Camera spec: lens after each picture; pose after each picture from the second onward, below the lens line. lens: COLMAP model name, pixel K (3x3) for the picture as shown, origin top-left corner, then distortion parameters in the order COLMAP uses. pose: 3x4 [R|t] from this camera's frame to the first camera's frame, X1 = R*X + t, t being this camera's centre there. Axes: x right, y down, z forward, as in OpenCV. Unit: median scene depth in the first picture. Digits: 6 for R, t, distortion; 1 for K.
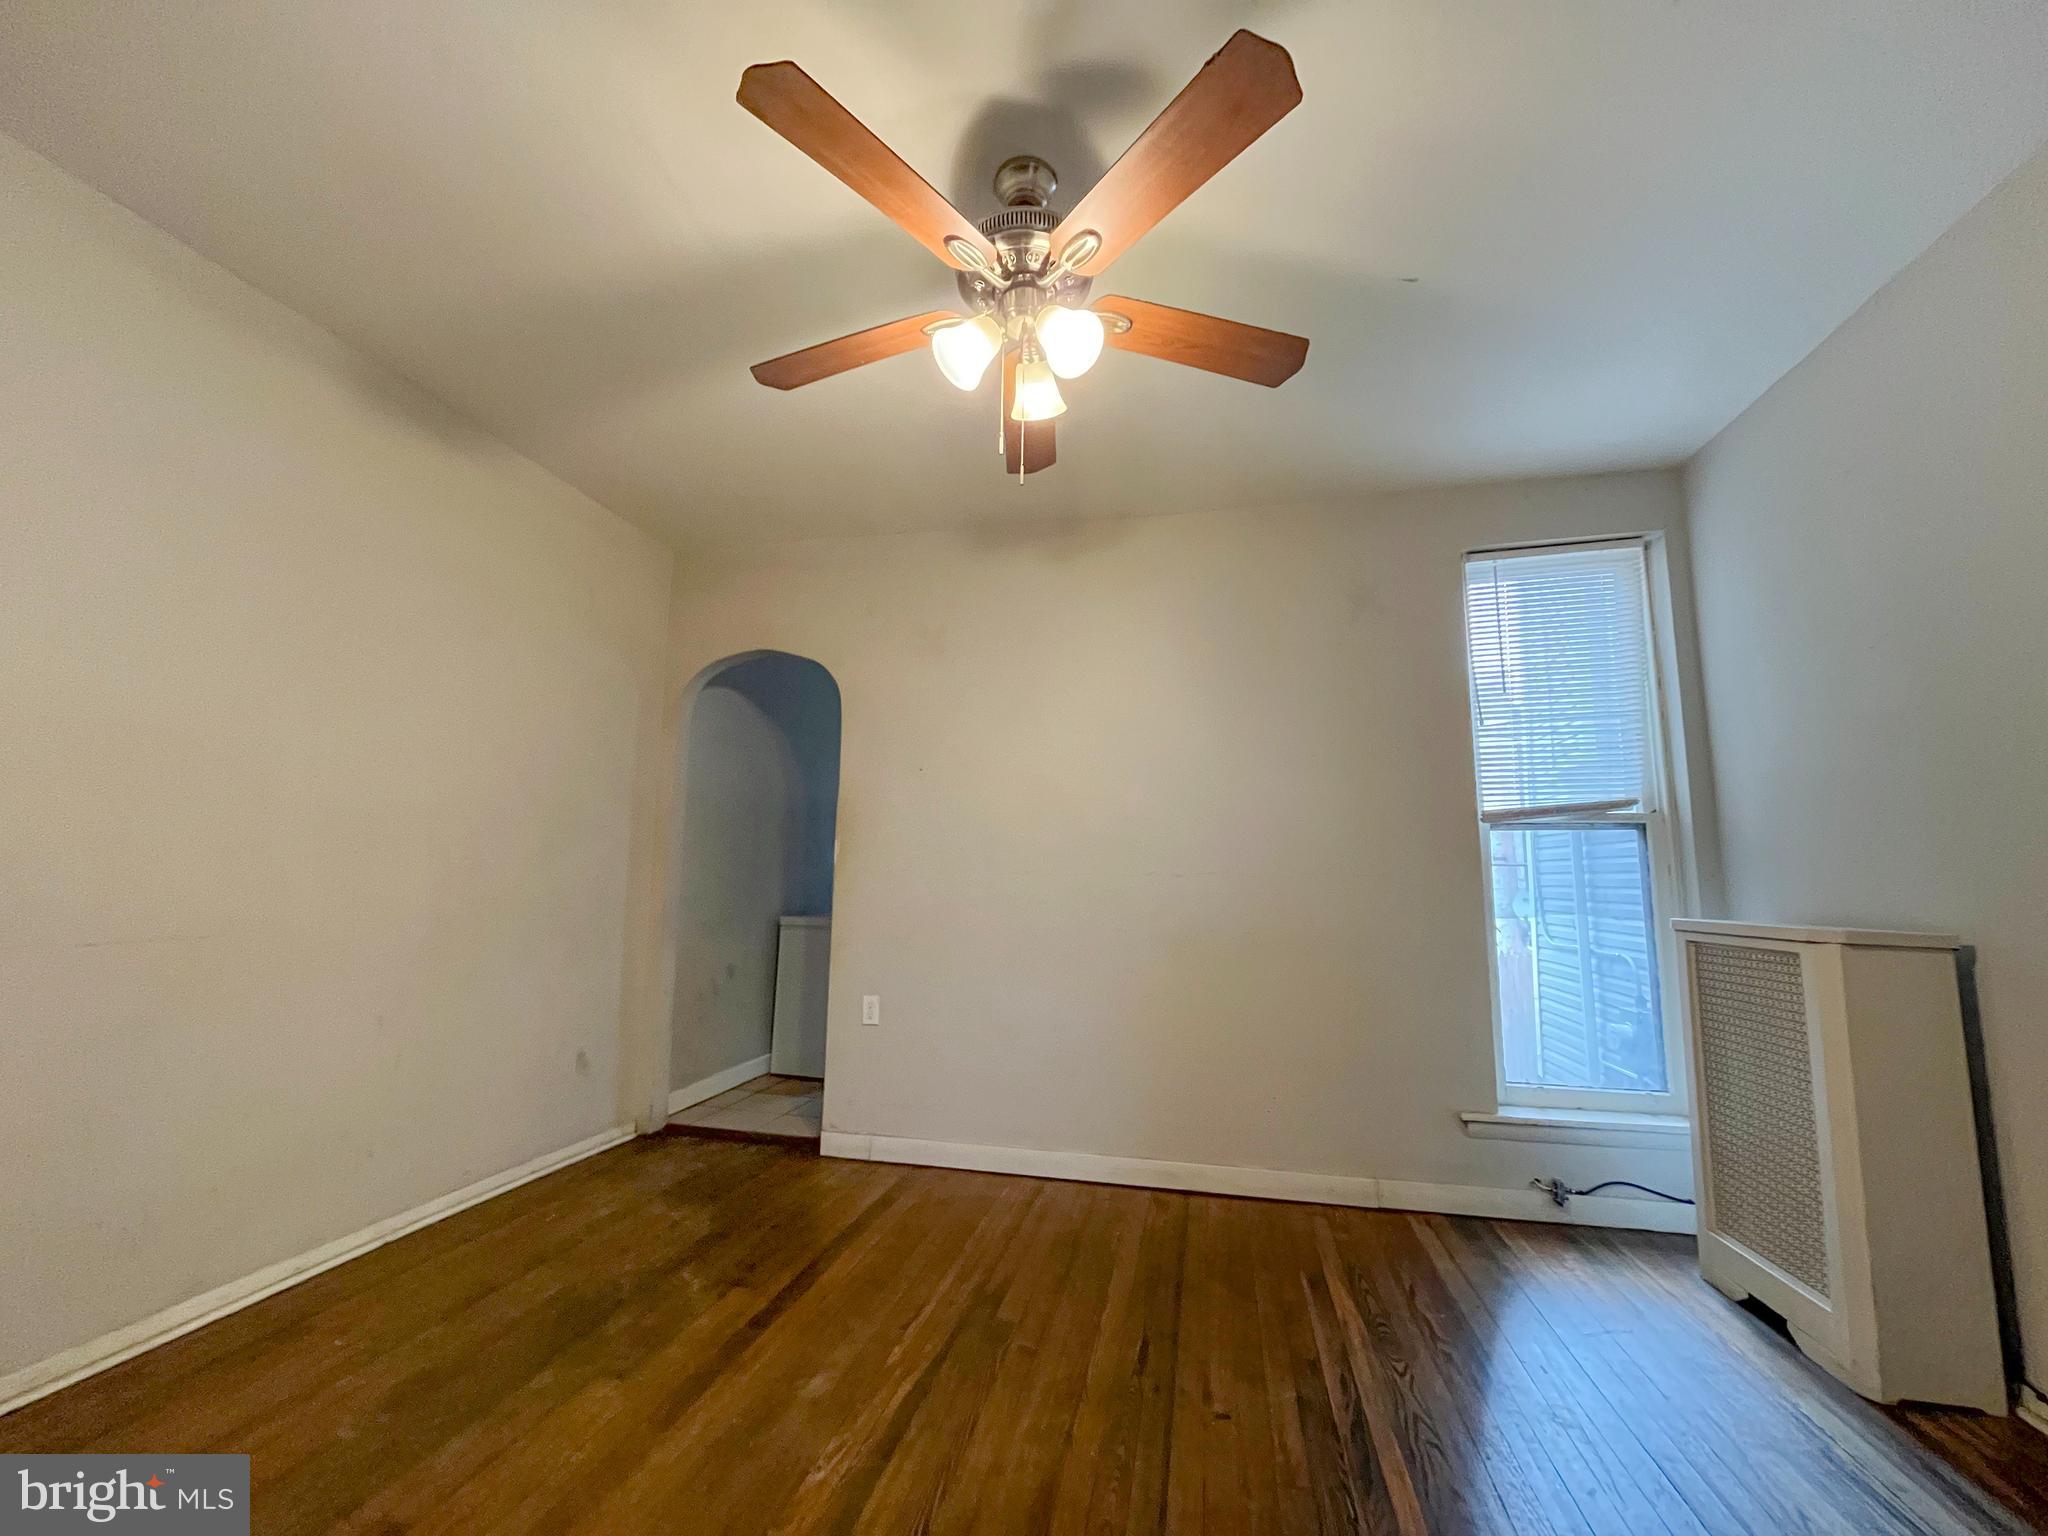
lens RADIAL K [[838.0, 0, 1025.7], [0, 838.0, 766.0], [0, 0, 1]] dist [-0.000015, 0.000555]
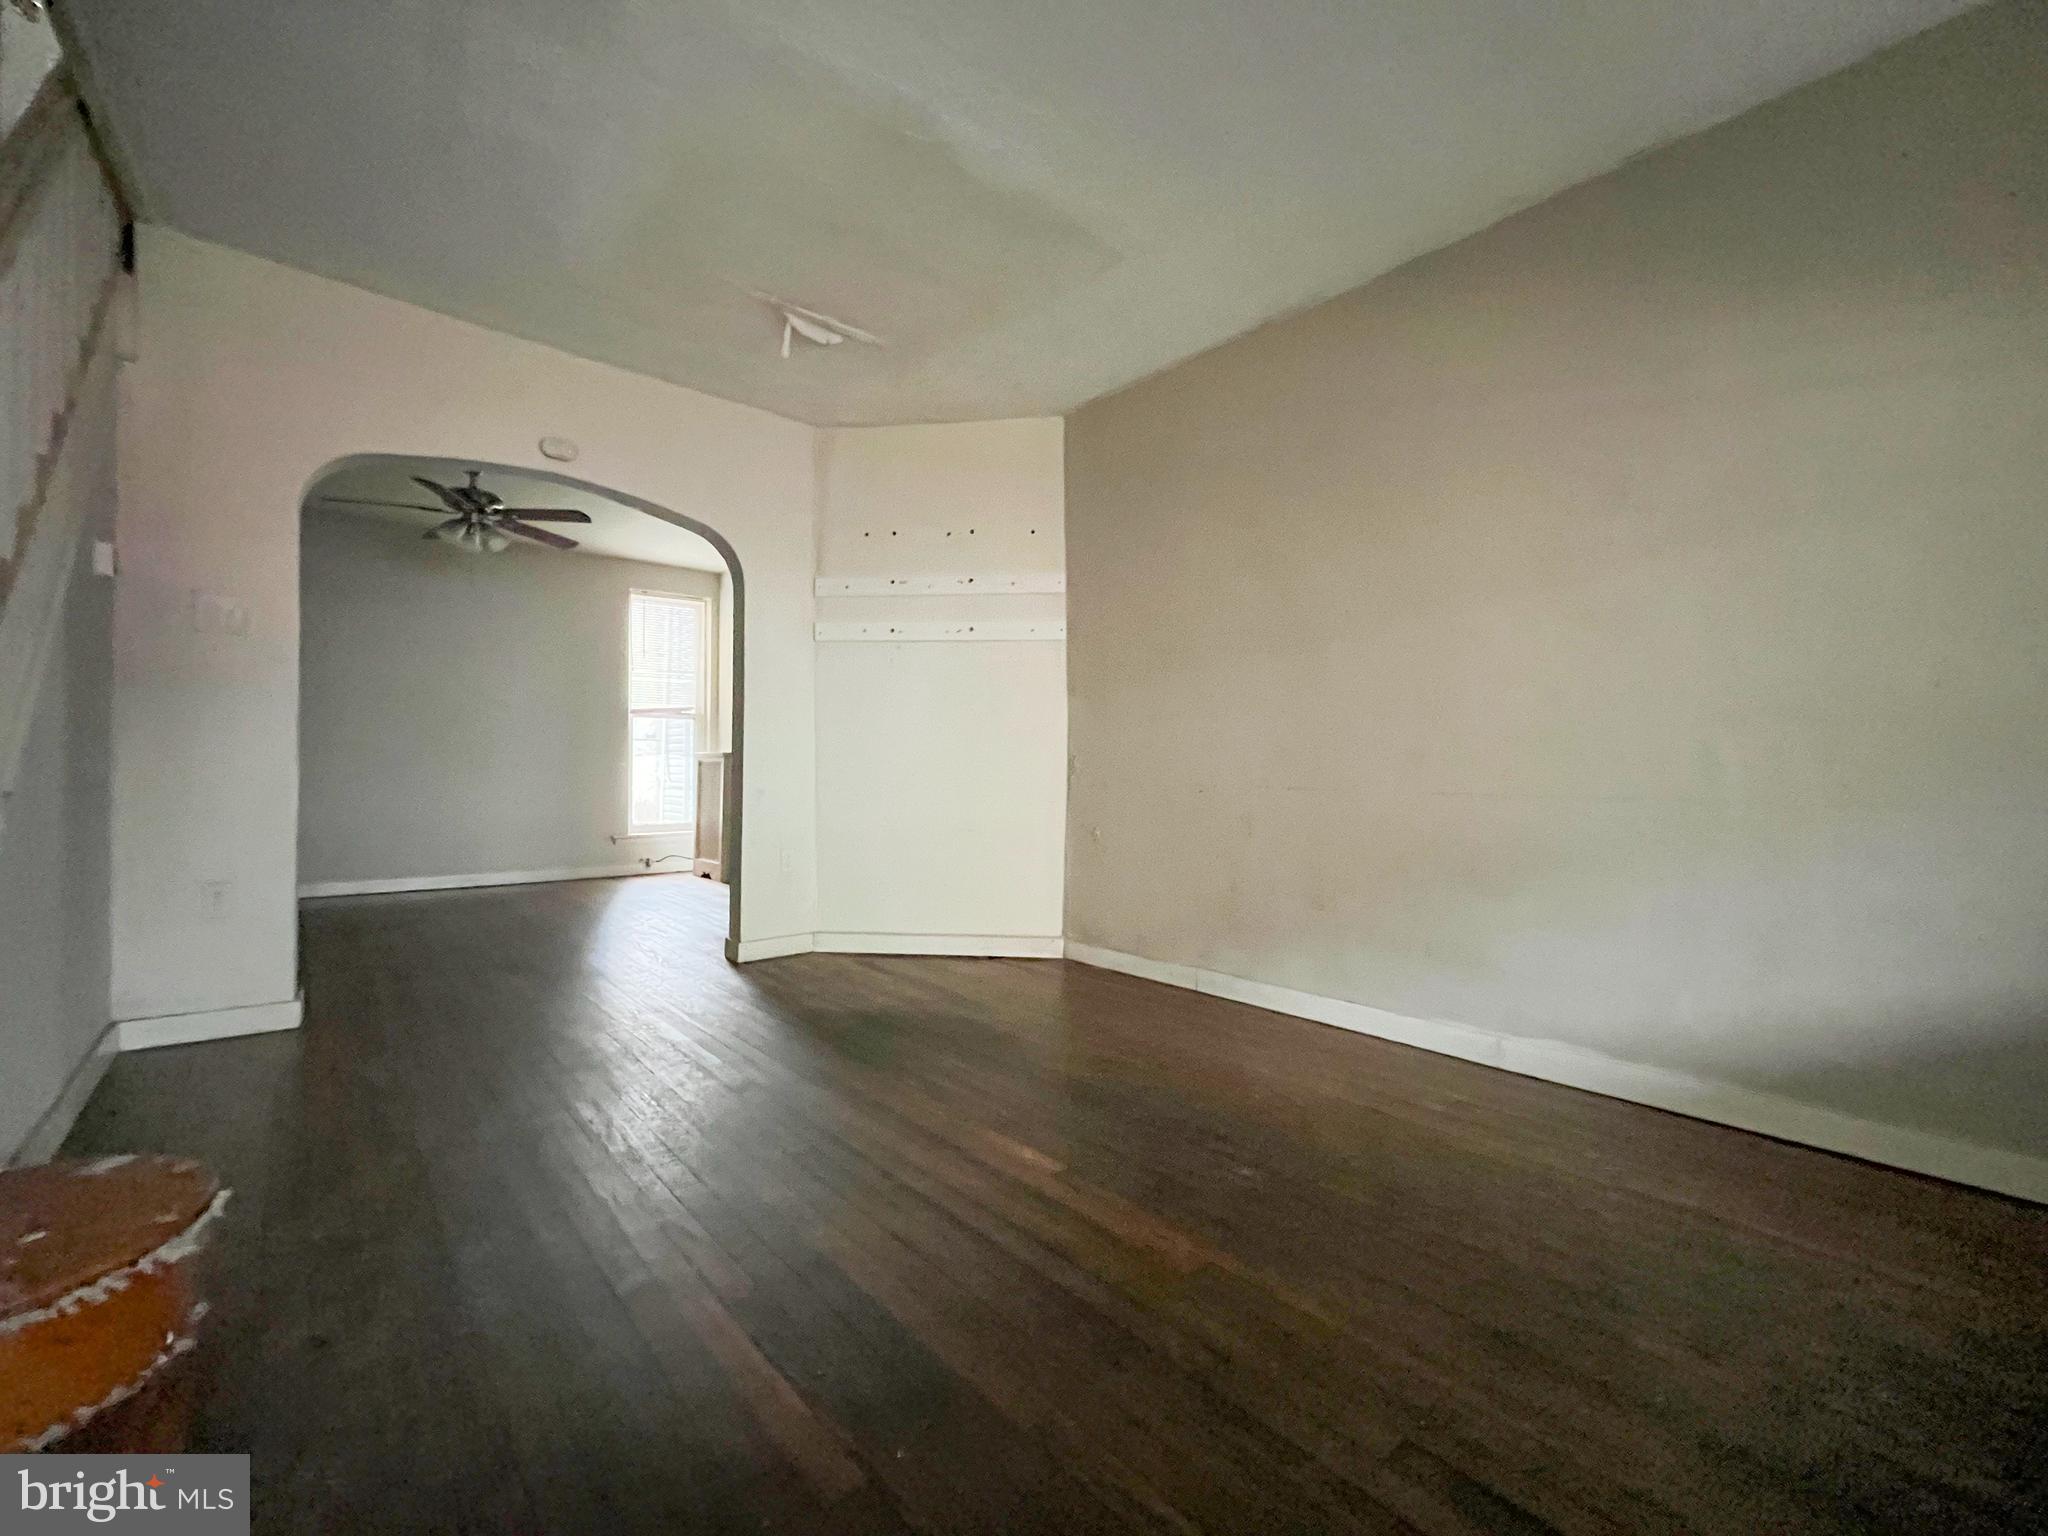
lens RADIAL K [[838.0, 0, 1025.7], [0, 838.0, 766.0], [0, 0, 1]] dist [-0.000015, 0.000555]
pose [[0.615762, 0.001063, 0.787931, -0.604160], [-0.108724, 0.990548, 0.083630, -0.102124], [-0.780395, -0.137163, 0.610058, -1.287562]]
